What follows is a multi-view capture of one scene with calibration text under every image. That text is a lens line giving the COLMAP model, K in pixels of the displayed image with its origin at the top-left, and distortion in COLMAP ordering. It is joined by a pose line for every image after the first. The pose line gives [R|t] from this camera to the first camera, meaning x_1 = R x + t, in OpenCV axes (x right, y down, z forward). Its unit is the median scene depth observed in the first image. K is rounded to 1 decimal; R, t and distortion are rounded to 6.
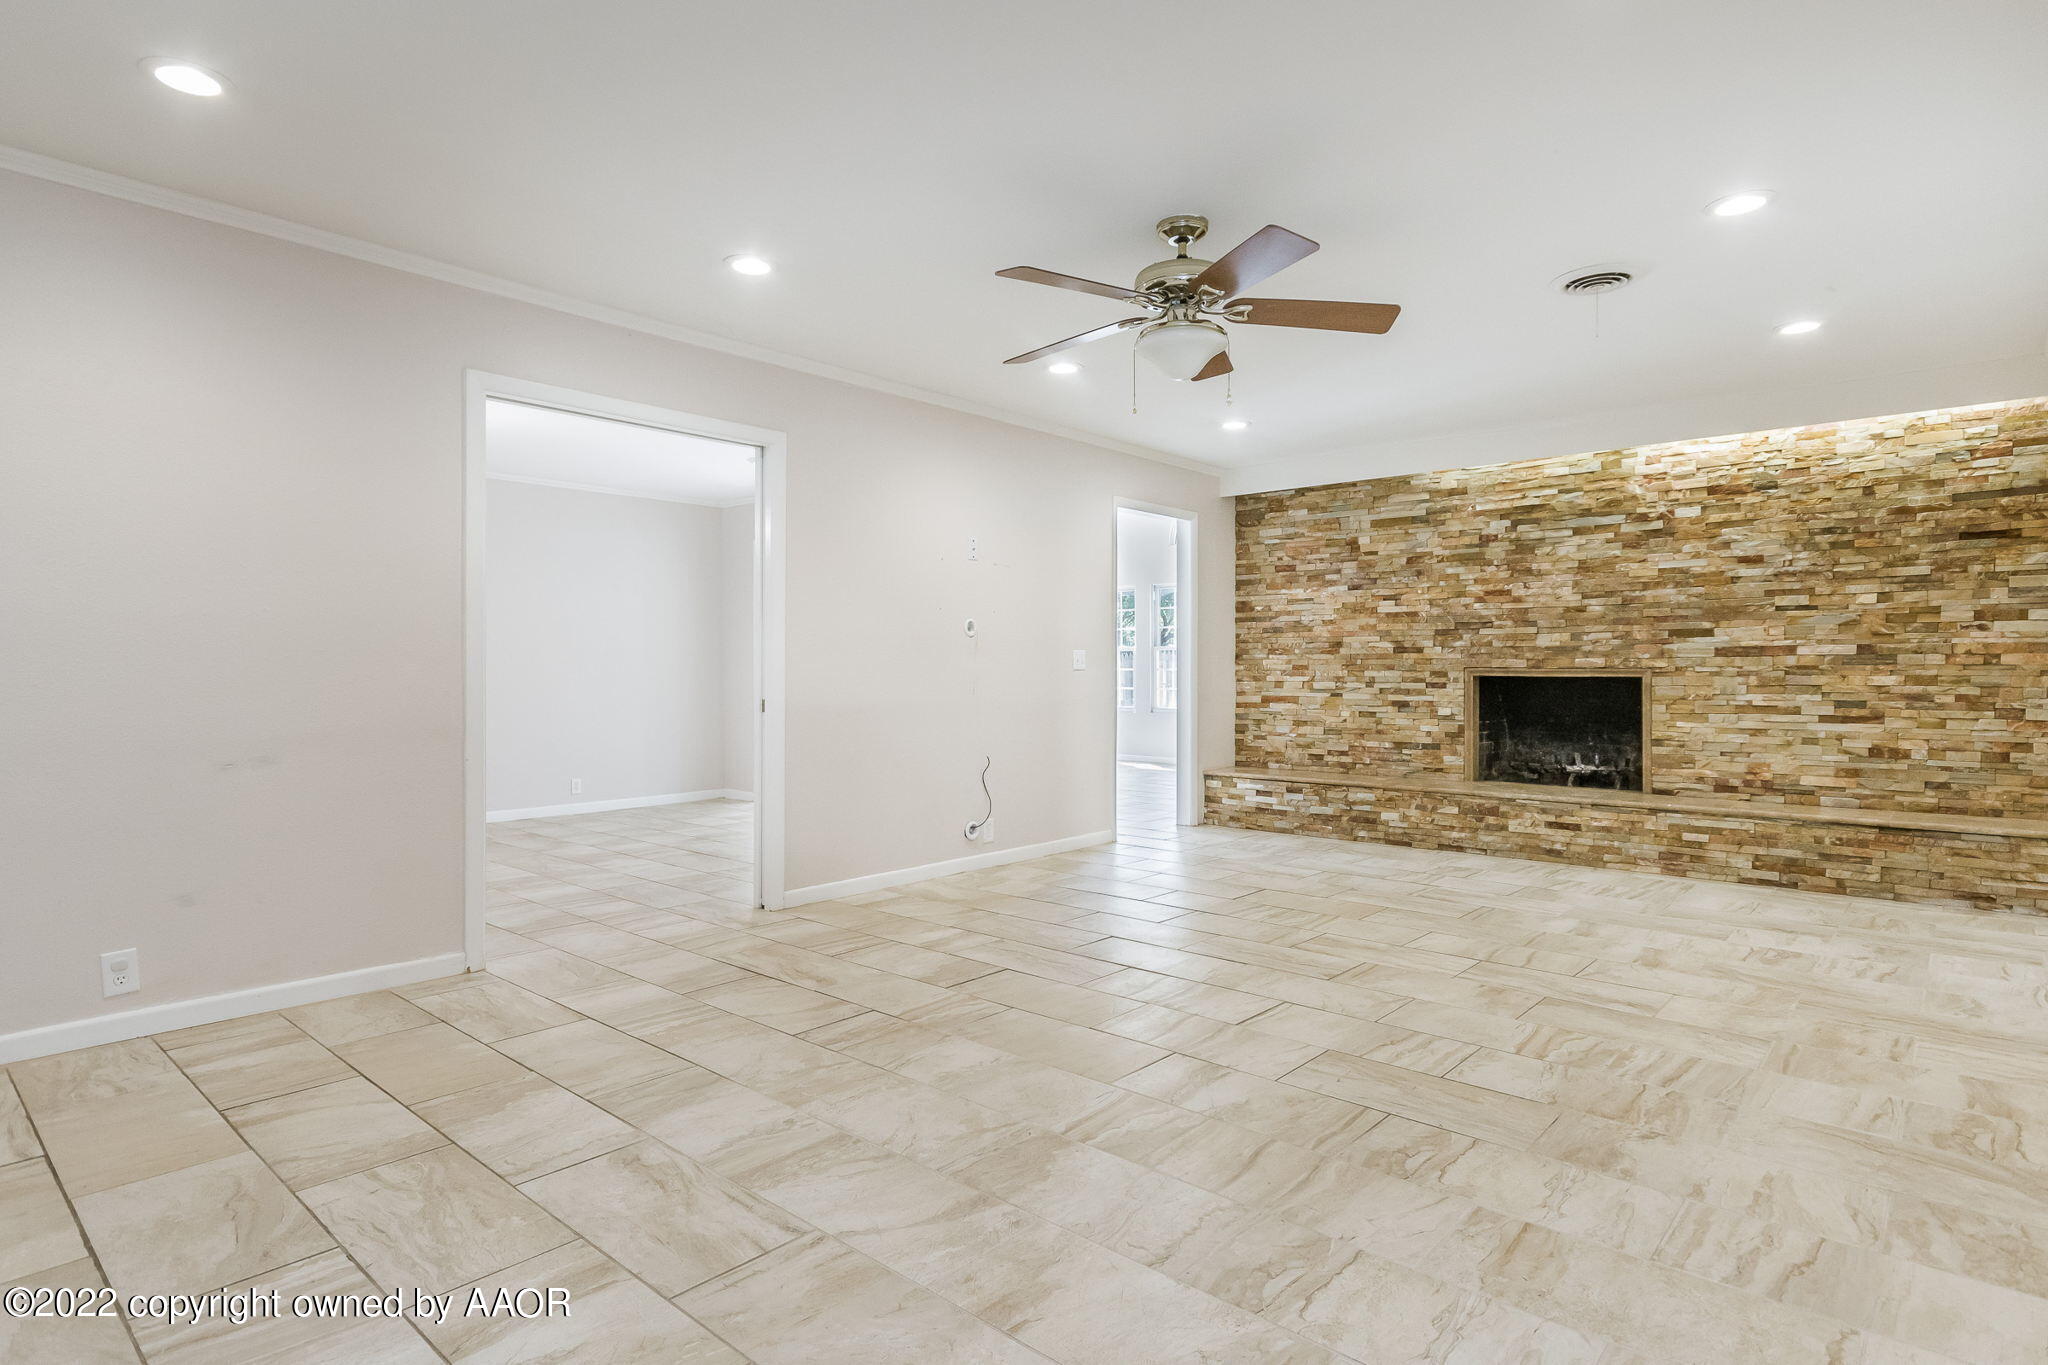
lens RADIAL K [[1072.2, 0, 1037.2], [0, 1072.2, 691.6], [0, 0, 1]] dist [0.004225, -0.000175]
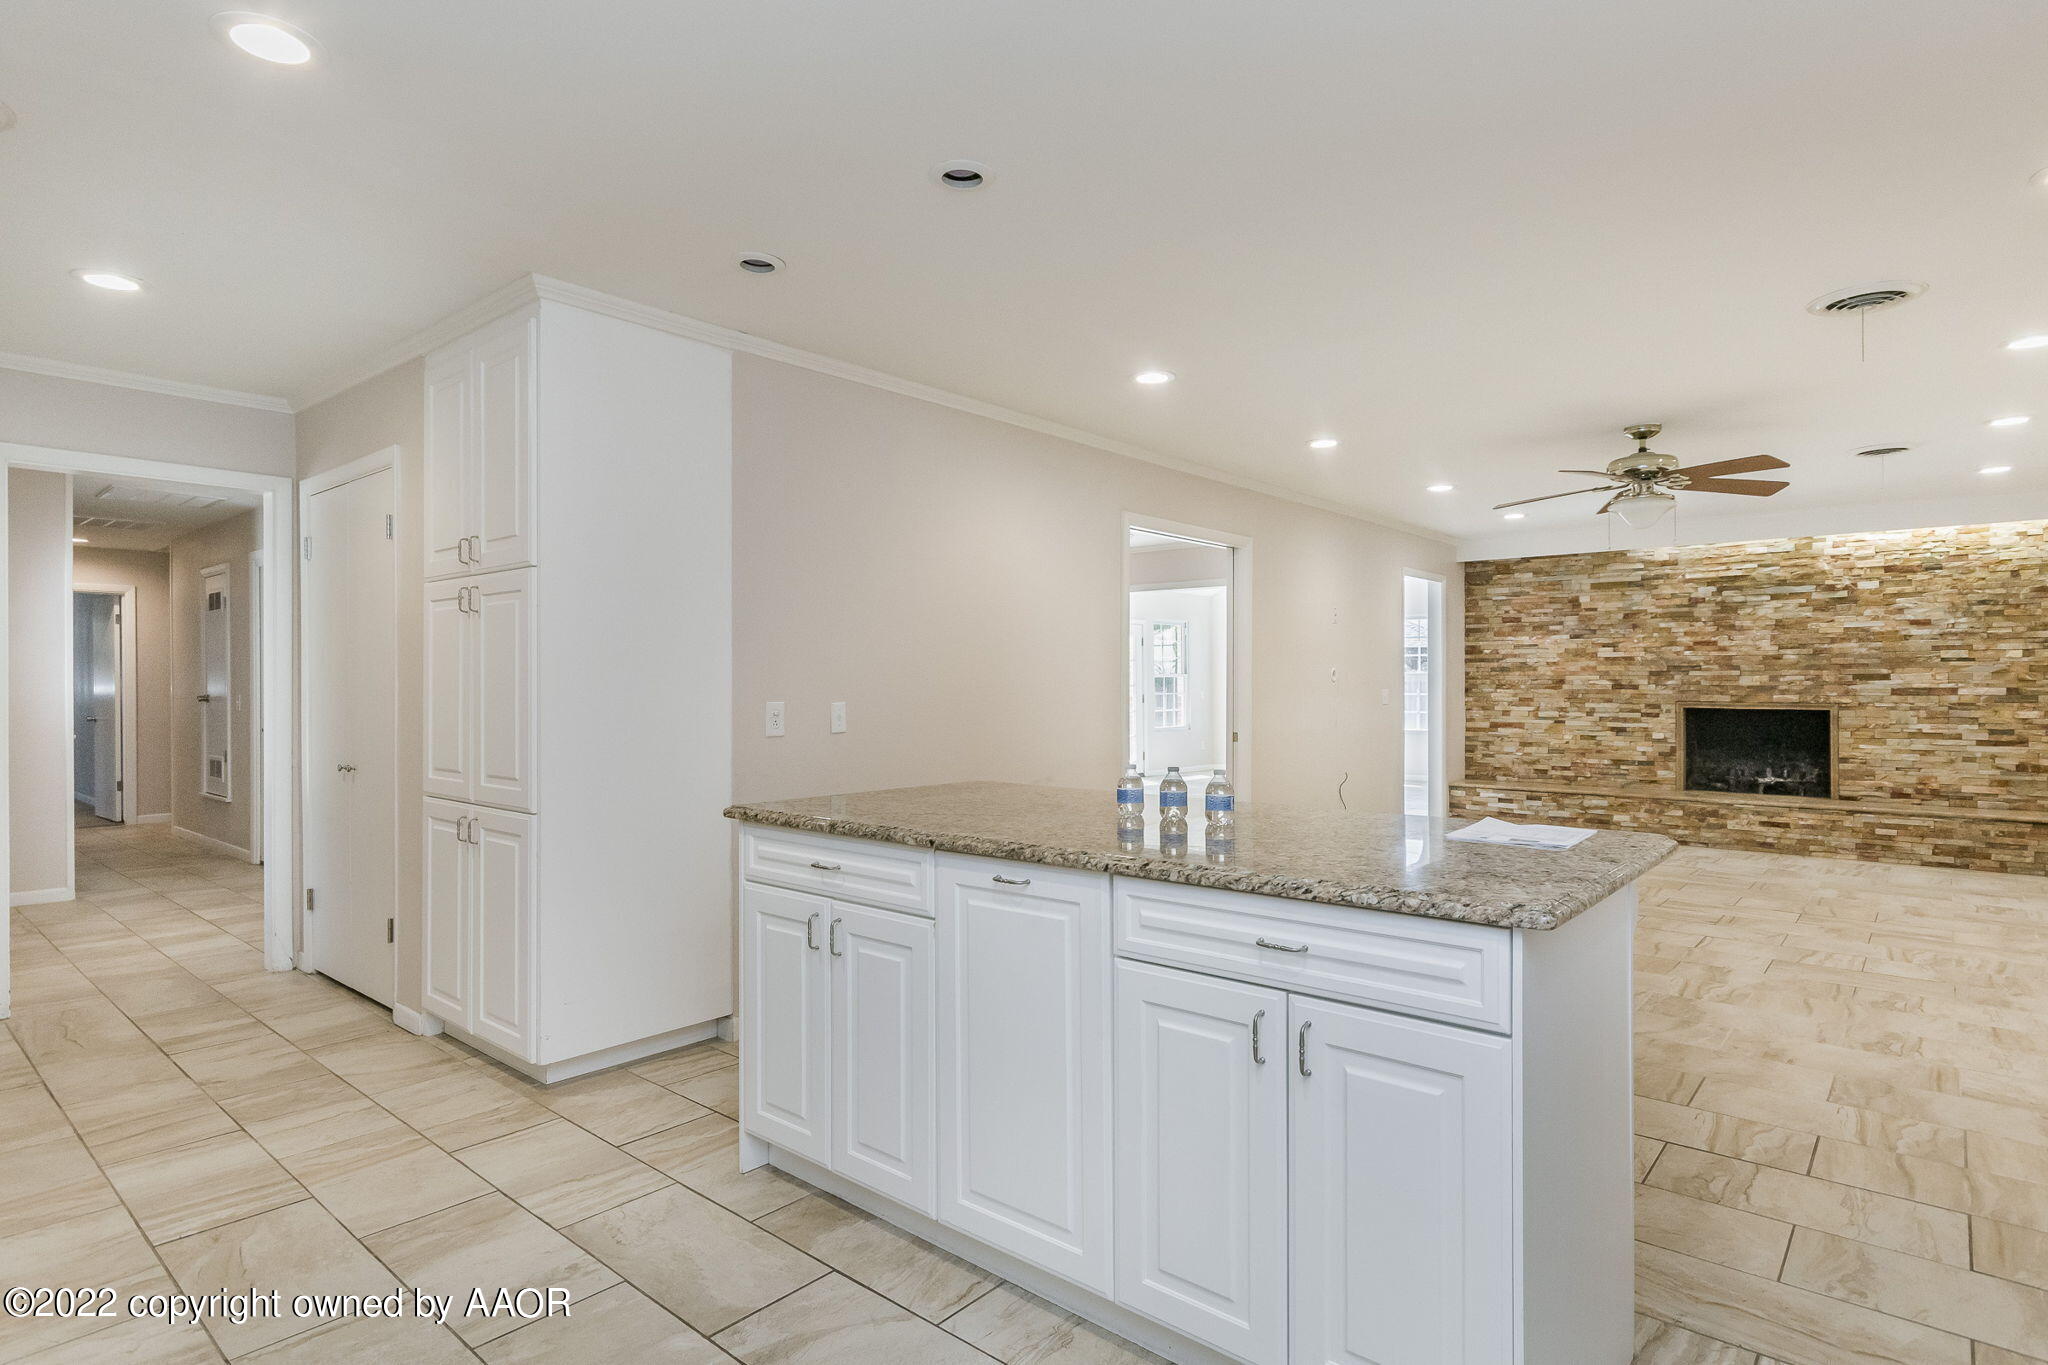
lens RADIAL K [[1072.2, 0, 1037.2], [0, 1072.2, 691.6], [0, 0, 1]] dist [0.004225, -0.000175]
pose [[0.999835, -0.001823, 0.018082, -0.426496], [0.002020, 0.999939, -0.010889, -0.023897], [-0.018061, 0.010924, 0.999777, -0.290340]]
